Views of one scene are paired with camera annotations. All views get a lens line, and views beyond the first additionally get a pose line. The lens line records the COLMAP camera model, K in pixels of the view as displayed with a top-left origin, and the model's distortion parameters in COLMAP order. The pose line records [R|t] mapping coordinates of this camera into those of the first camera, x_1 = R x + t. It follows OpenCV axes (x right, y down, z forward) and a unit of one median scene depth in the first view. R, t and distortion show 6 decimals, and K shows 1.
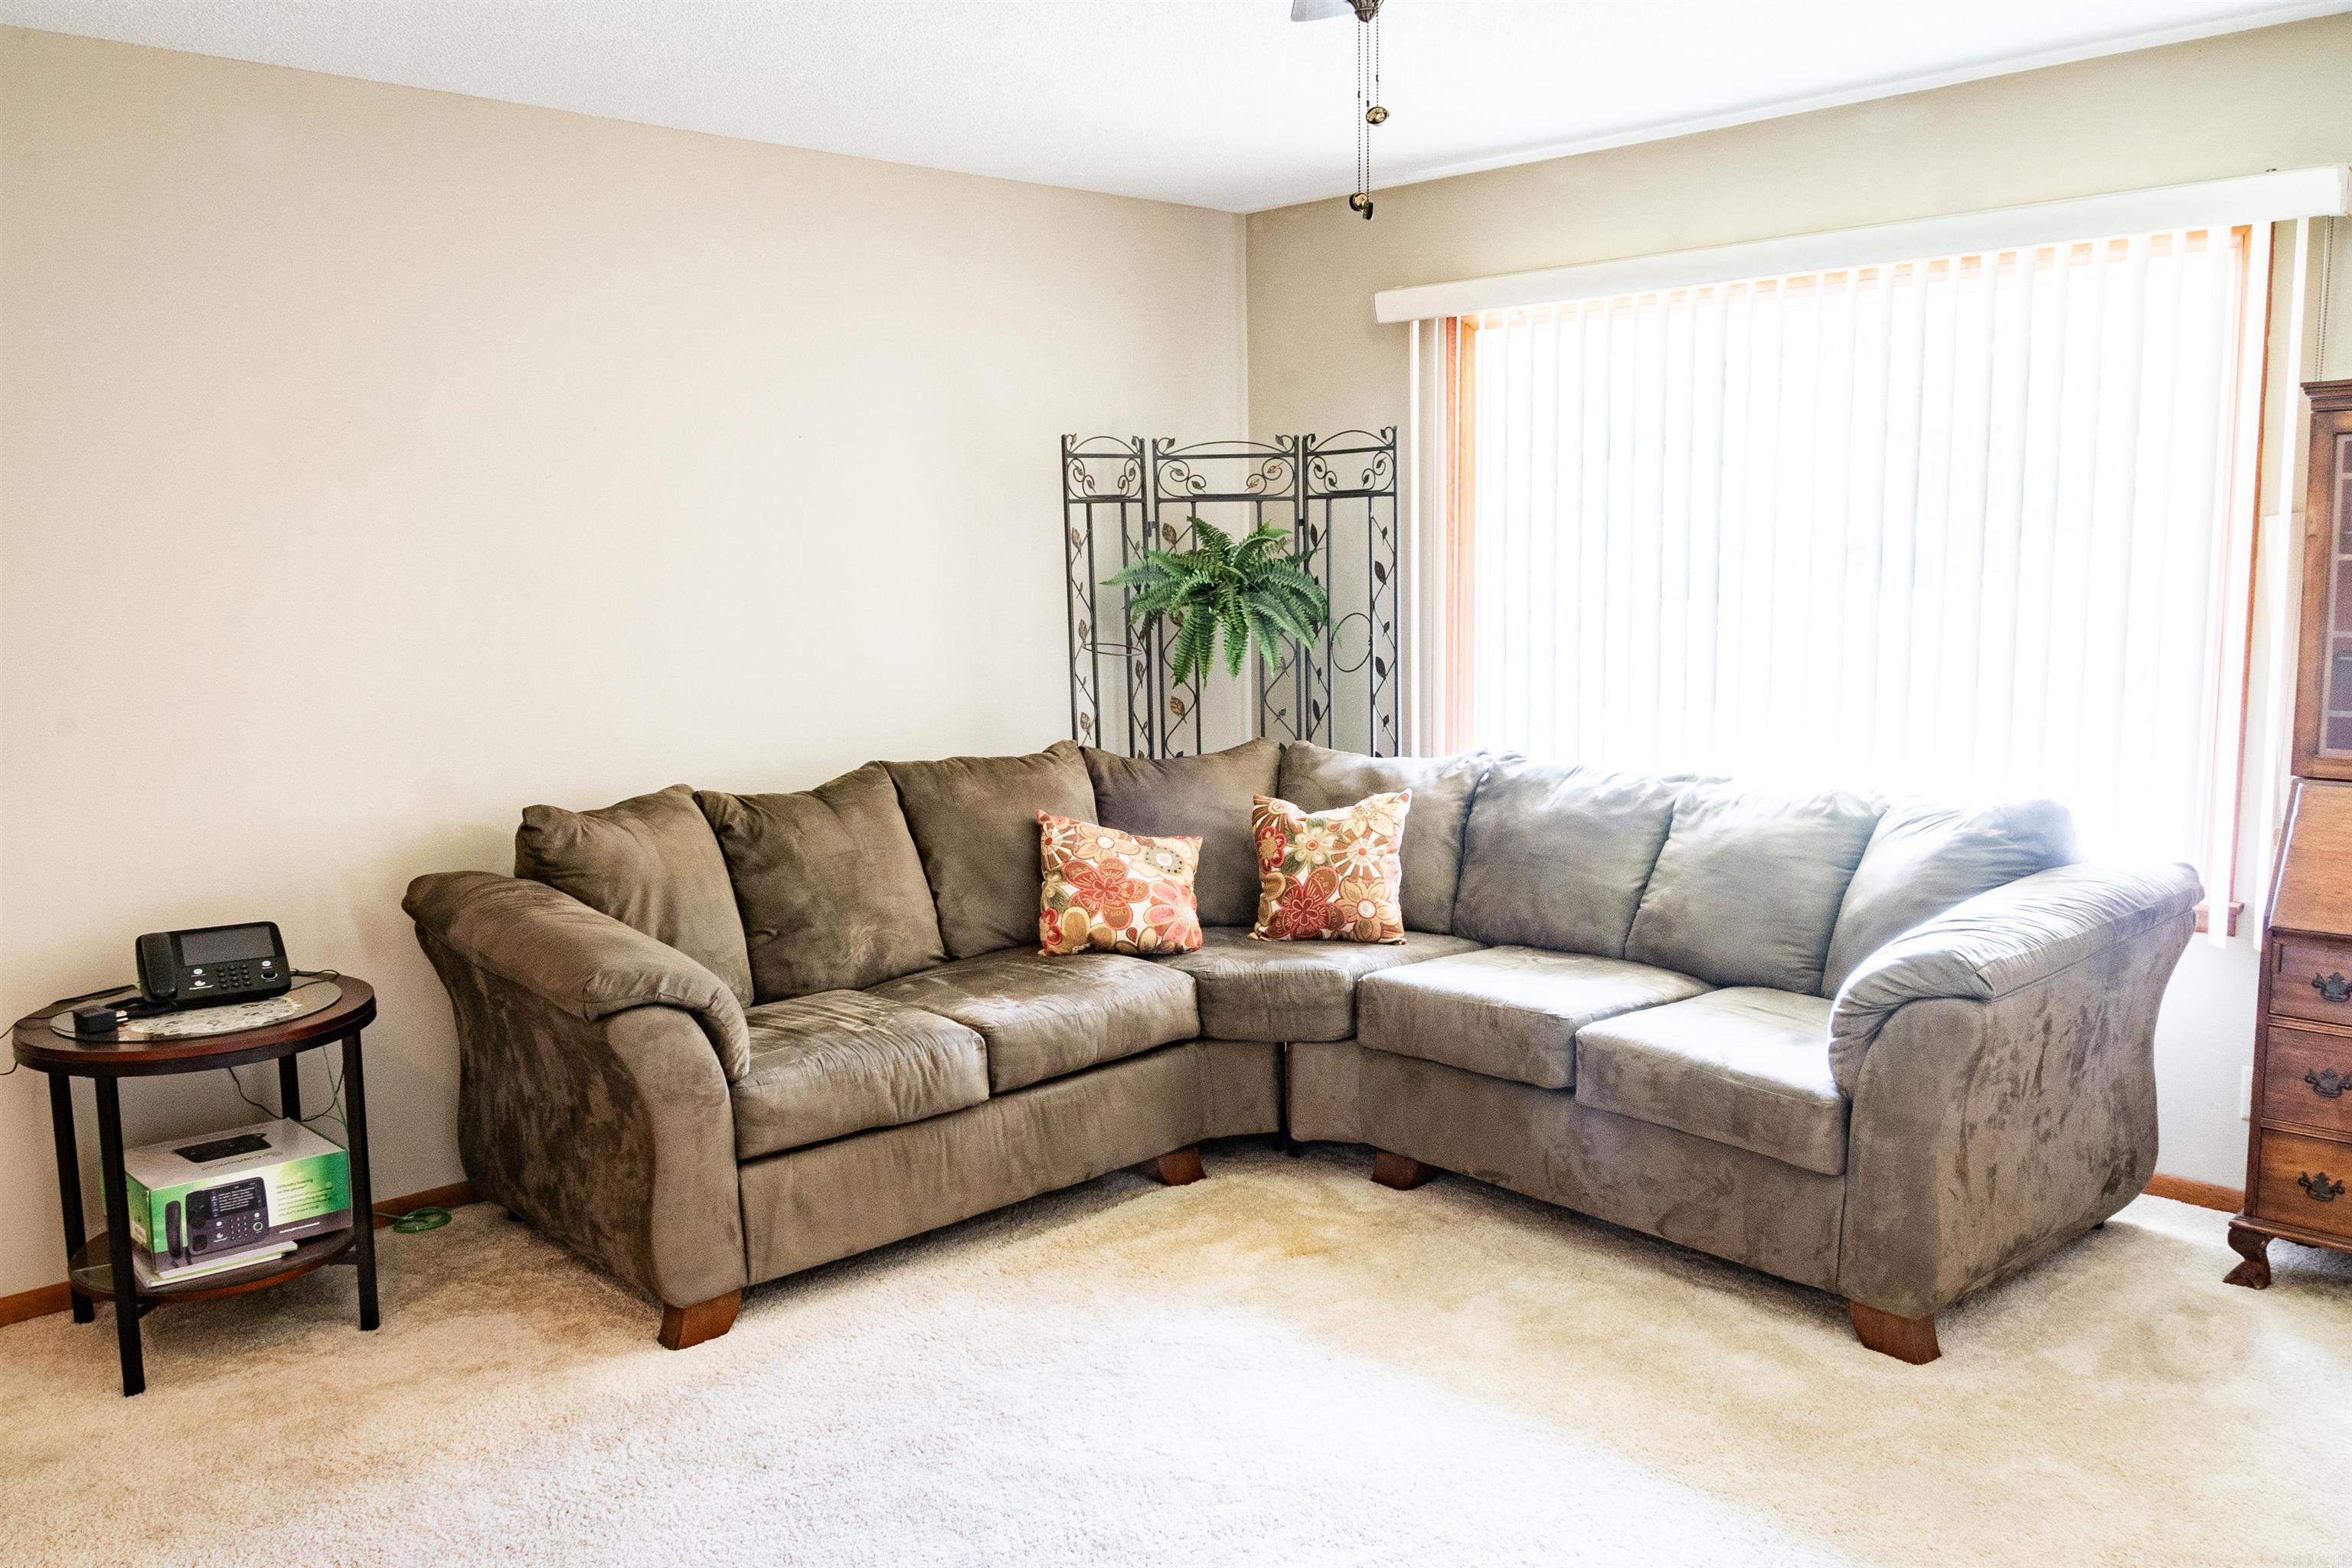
lens RADIAL K [[1857.8, 0, 1186.9], [0, 1857.8, 778.3], [0, 0, 1]] dist [-0.005865, 0.001139]
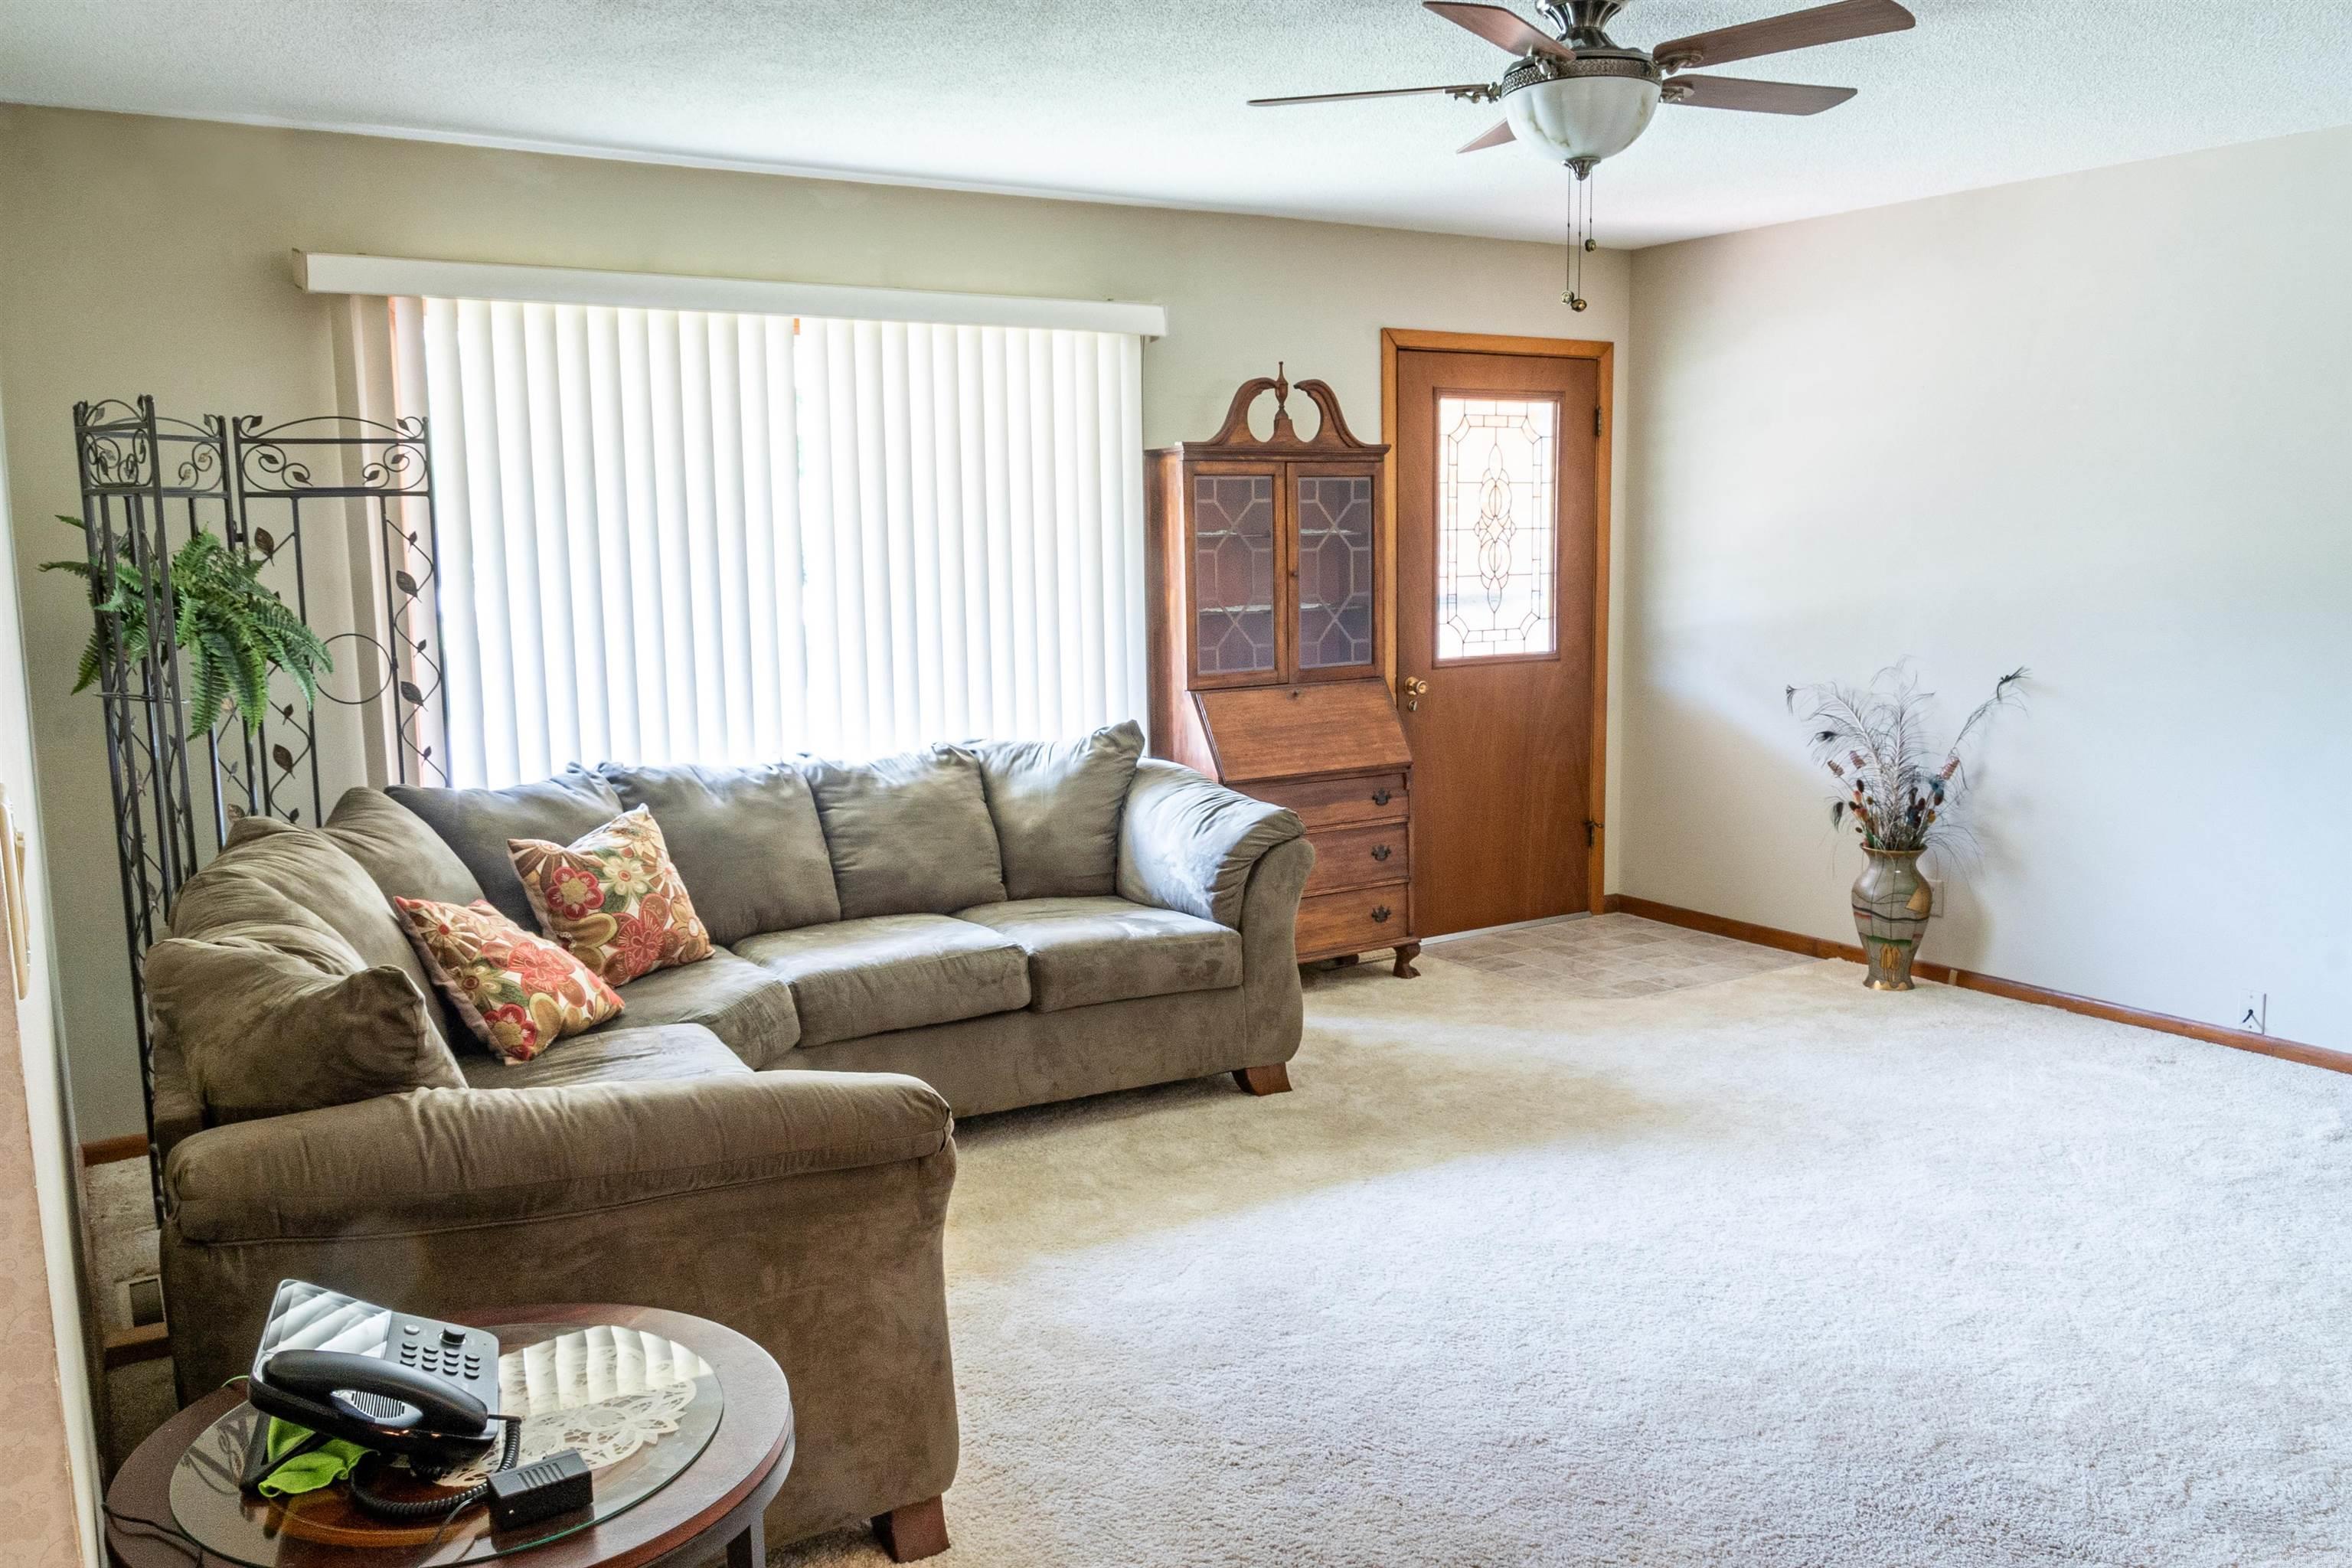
lens RADIAL K [[1857.8, 0, 1187.4], [0, 1857.8, 782.8], [0, 0, 1]] dist [-0.005865, 0.001139]
pose [[0.221122, -0.125708, 0.967110, -0.679305], [0.131721, 0.986421, 0.098102, -0.056679], [-0.966310, 0.105696, 0.234678, 0.458560]]
